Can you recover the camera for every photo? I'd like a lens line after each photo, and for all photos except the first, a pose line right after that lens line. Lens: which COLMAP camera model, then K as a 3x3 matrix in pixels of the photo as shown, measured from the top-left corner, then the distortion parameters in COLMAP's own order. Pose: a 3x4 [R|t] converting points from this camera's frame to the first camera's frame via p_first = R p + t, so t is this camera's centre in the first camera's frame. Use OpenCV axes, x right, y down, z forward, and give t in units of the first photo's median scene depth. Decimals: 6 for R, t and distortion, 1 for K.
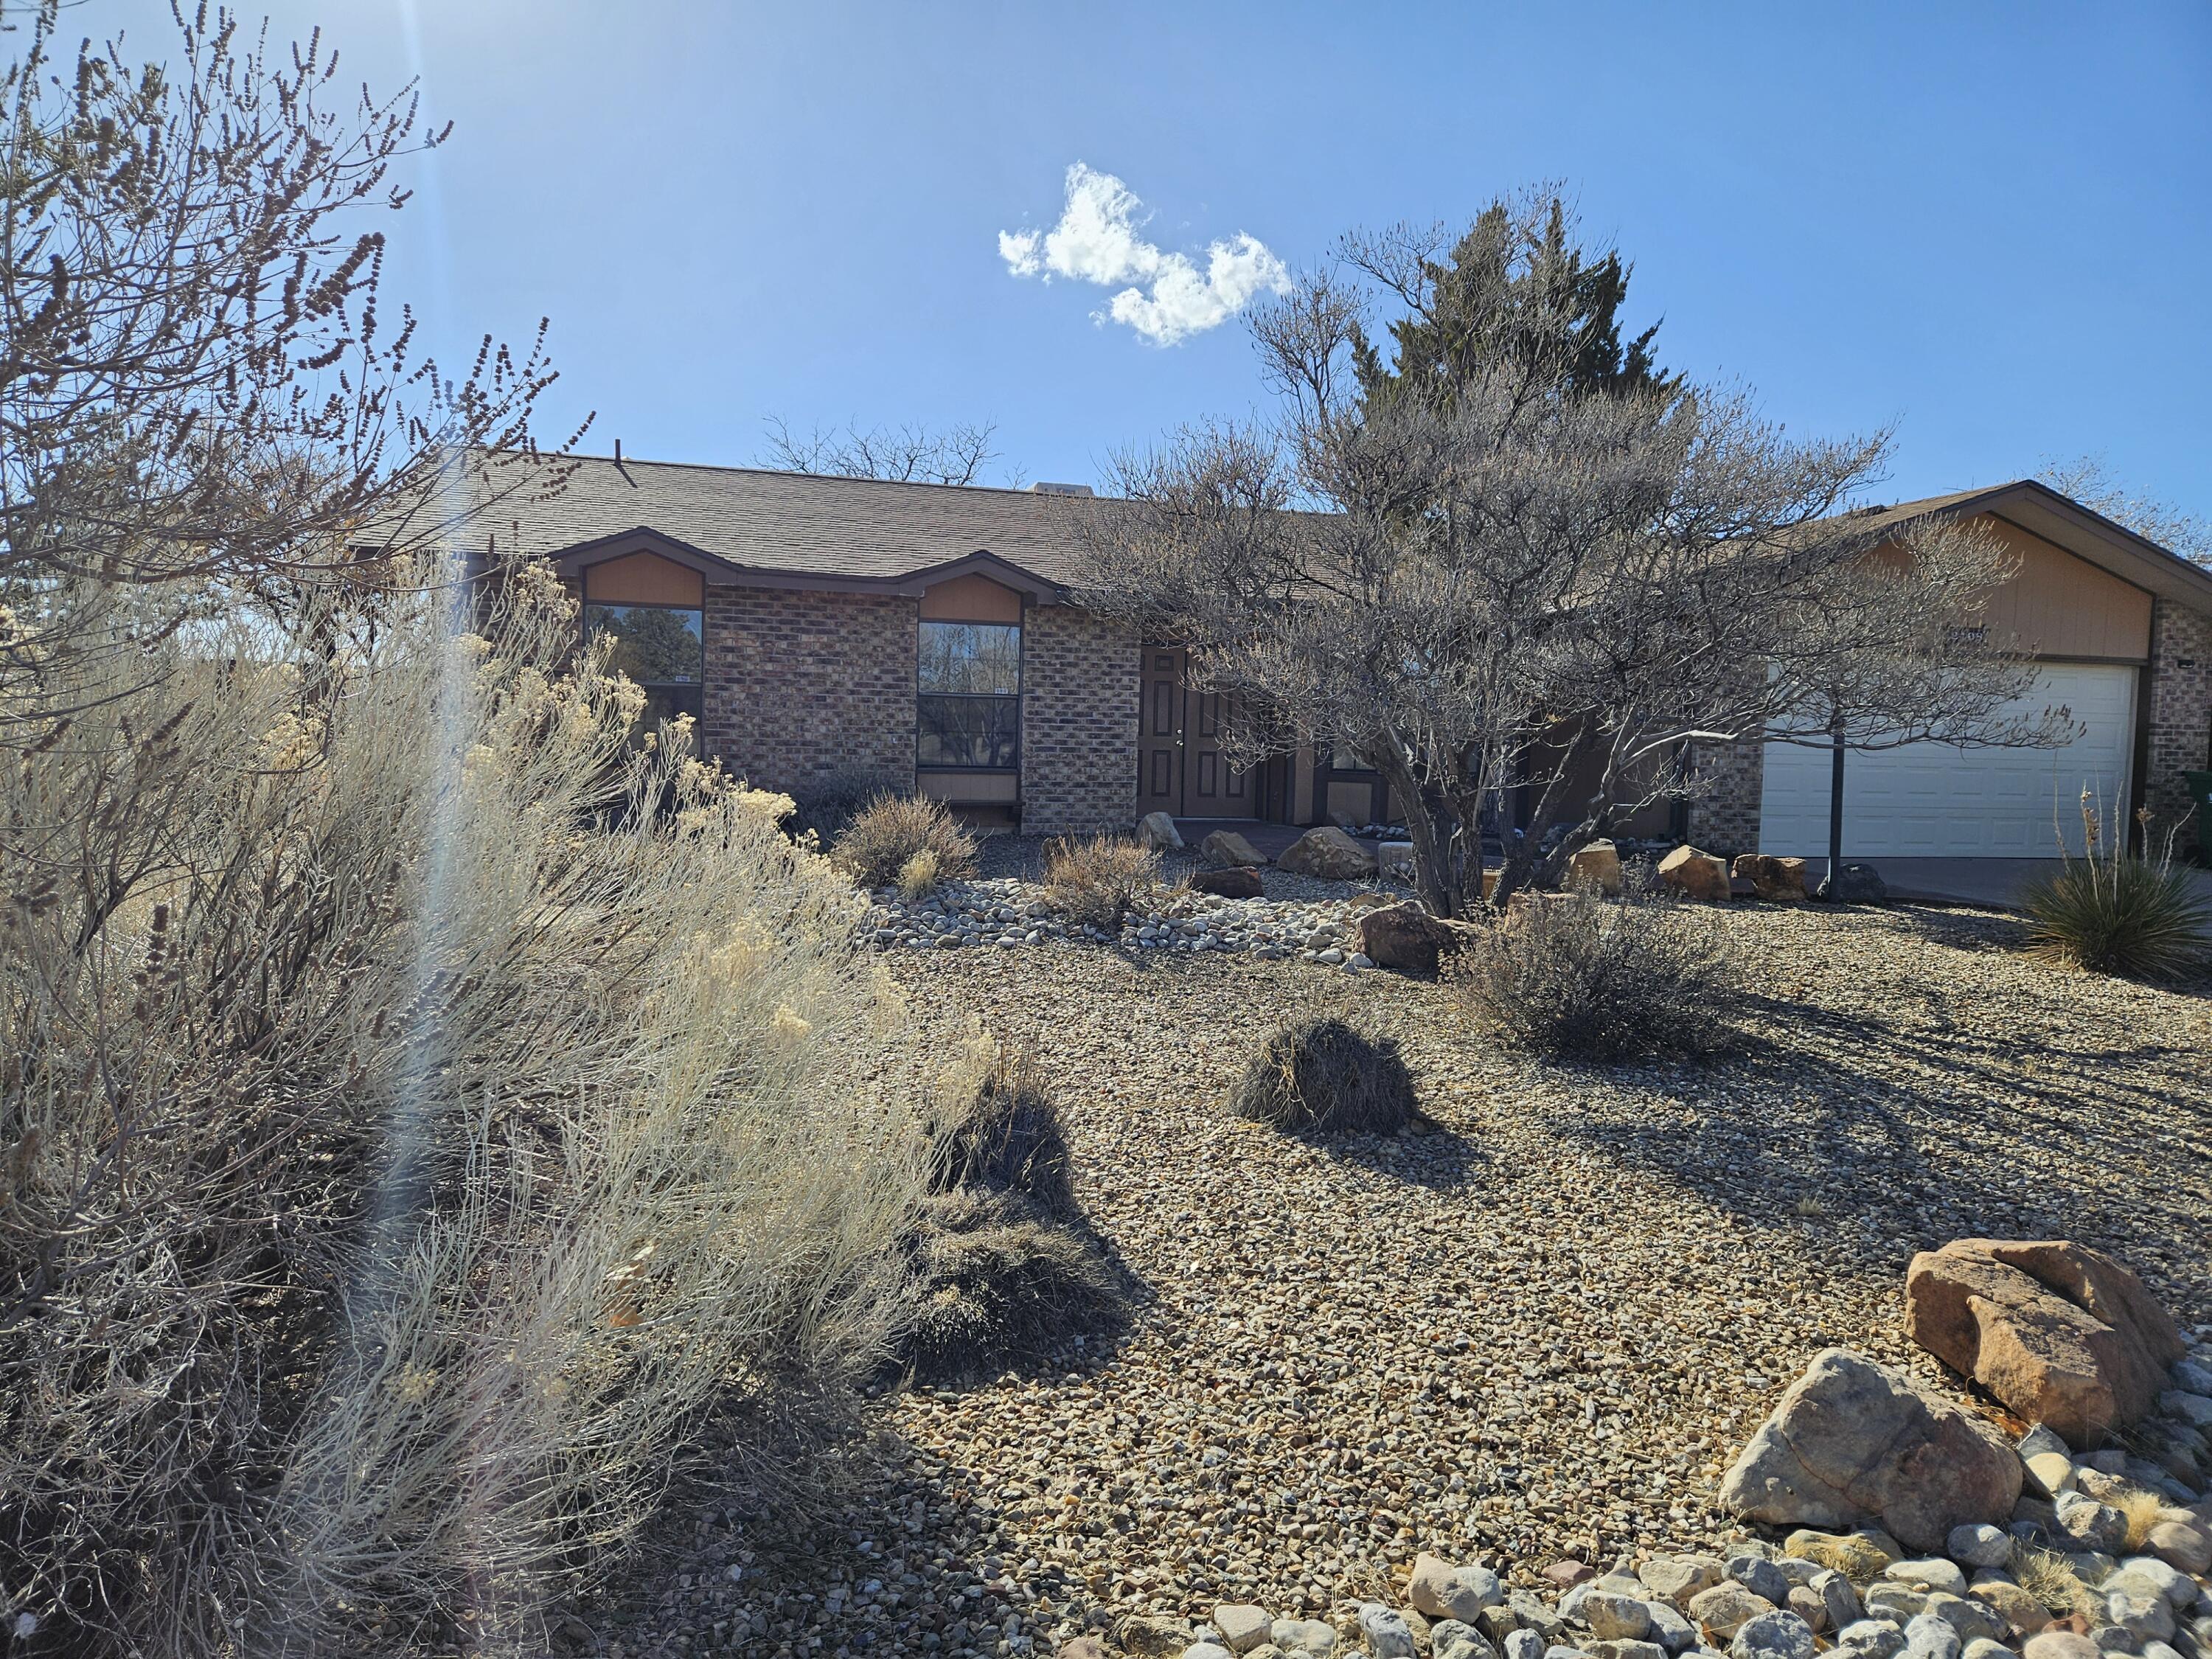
lens RADIAL K [[1470.3, 0, 1106.5], [0, 1470.3, 827.5], [0, 0, 1]] dist [0.066389, -0.051309]
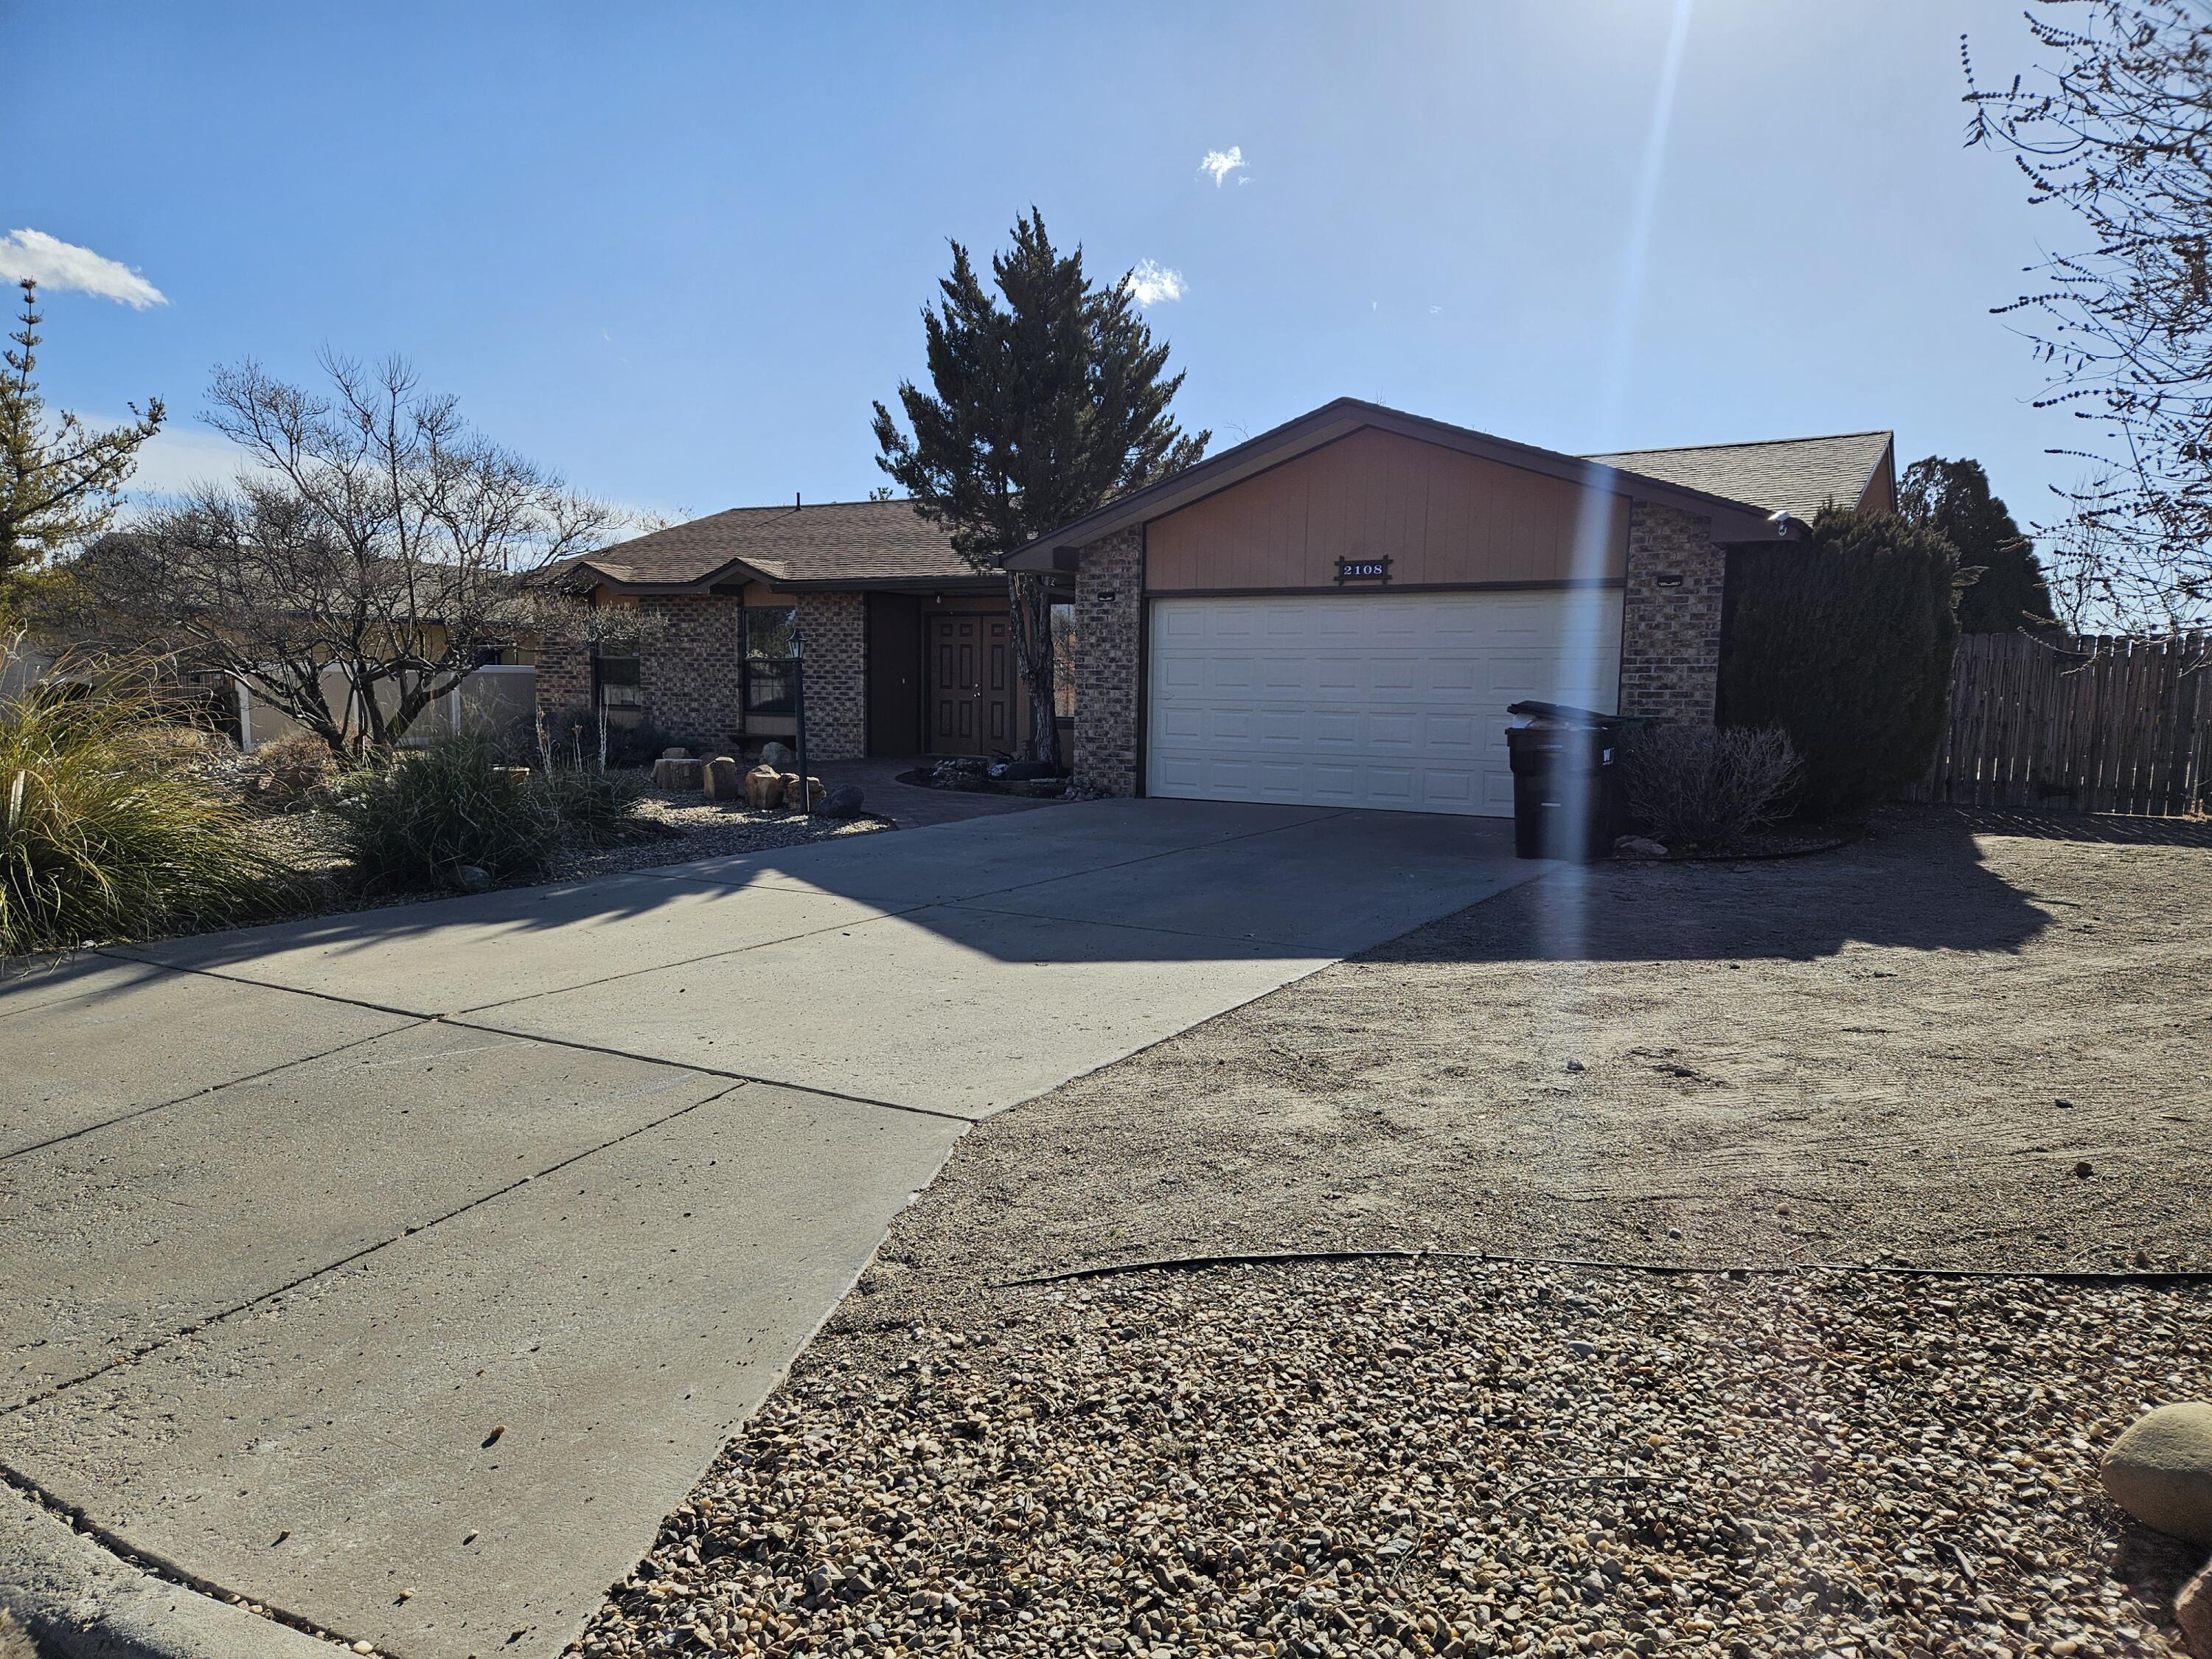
lens RADIAL K [[1470.3, 0, 1106.0], [0, 1470.3, 832.5], [0, 0, 1]] dist [0.066389, -0.051309]
pose [[0.681250, 0.058738, -0.729691, 1.093155], [-0.044189, 0.998258, 0.039101, 0.005223], [0.730716, 0.005607, 0.682659, 0.254733]]
